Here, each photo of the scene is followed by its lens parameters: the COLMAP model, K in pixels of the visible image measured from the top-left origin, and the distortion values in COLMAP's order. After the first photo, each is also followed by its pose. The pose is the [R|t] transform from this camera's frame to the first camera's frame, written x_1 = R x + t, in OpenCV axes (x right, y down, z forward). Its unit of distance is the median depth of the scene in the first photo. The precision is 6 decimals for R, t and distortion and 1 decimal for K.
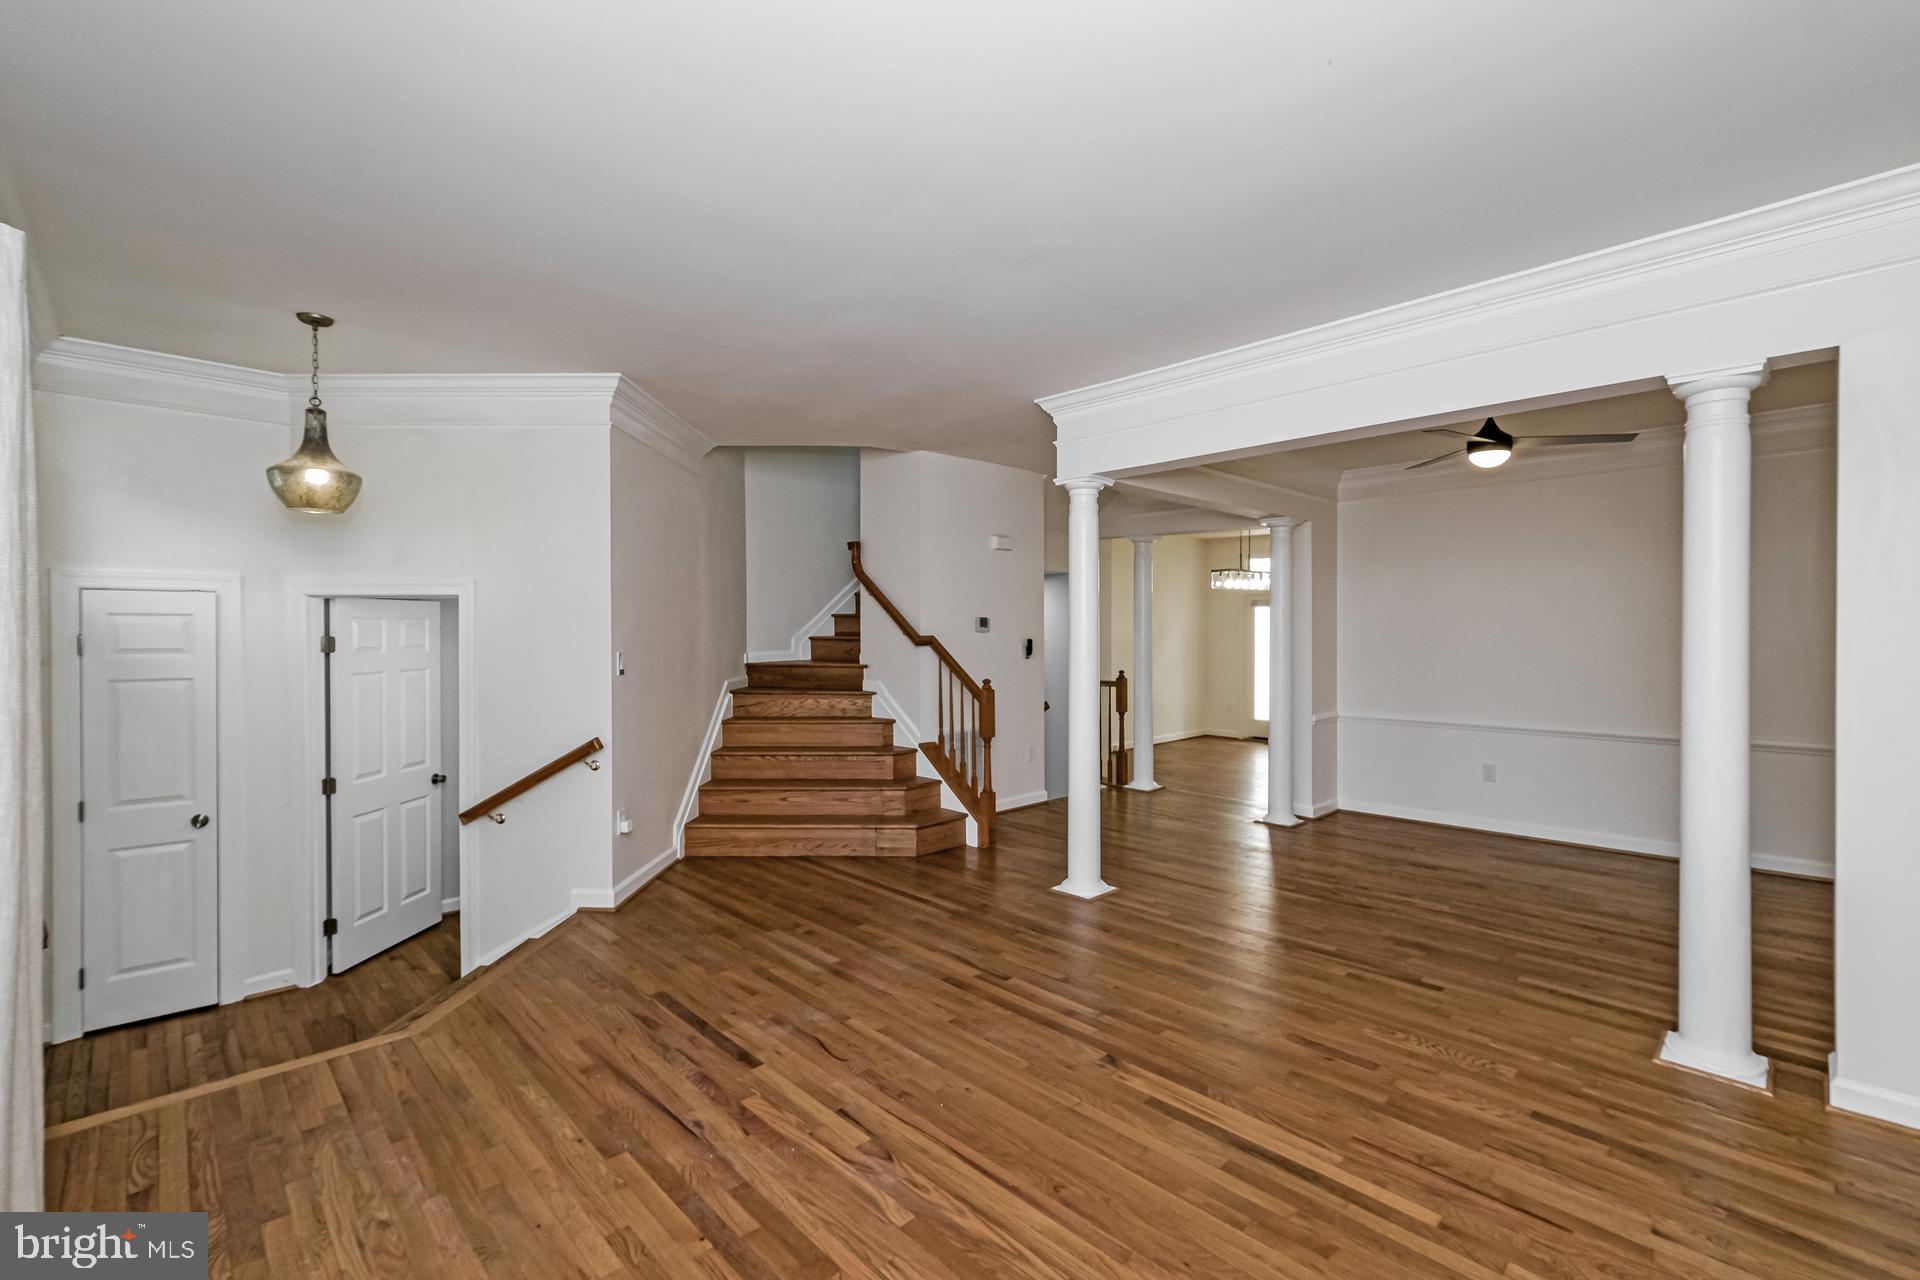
lens RADIAL K [[861.8, 0, 989.3], [0, 861.8, 632.9], [0, 0, 1]] dist [0.000981, 0.000433]
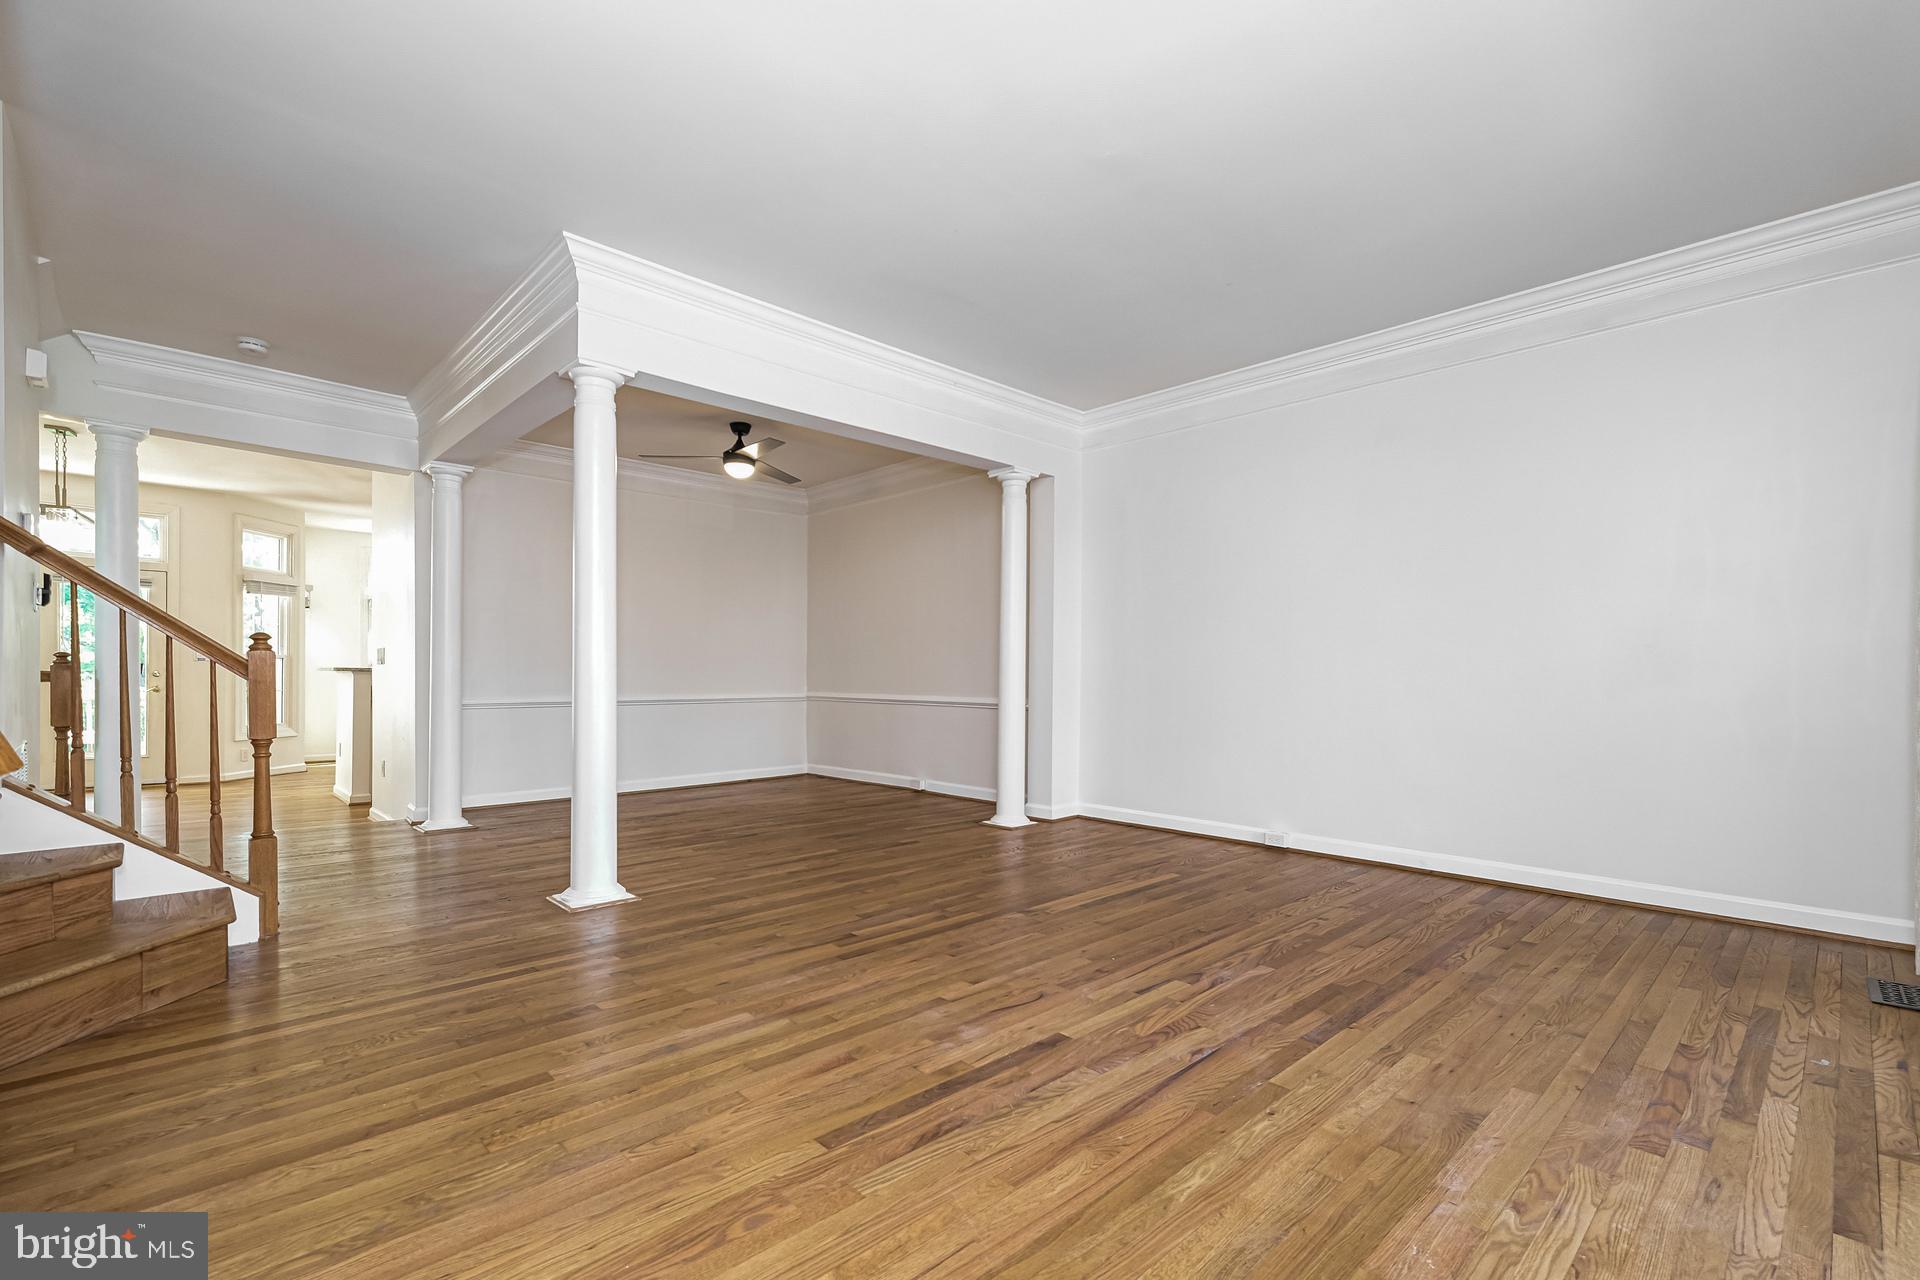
lens RADIAL K [[847.8, 0, 954.6], [0, 847.8, 678.5], [0, 0, 1]] dist [0.000639, 0.000334]
pose [[0.017156, -0.001308, 0.999852, -0.962737], [0.004751, 0.999988, 0.001227, 0.149515], [-0.999842, 0.004730, 0.017162, 0.982625]]
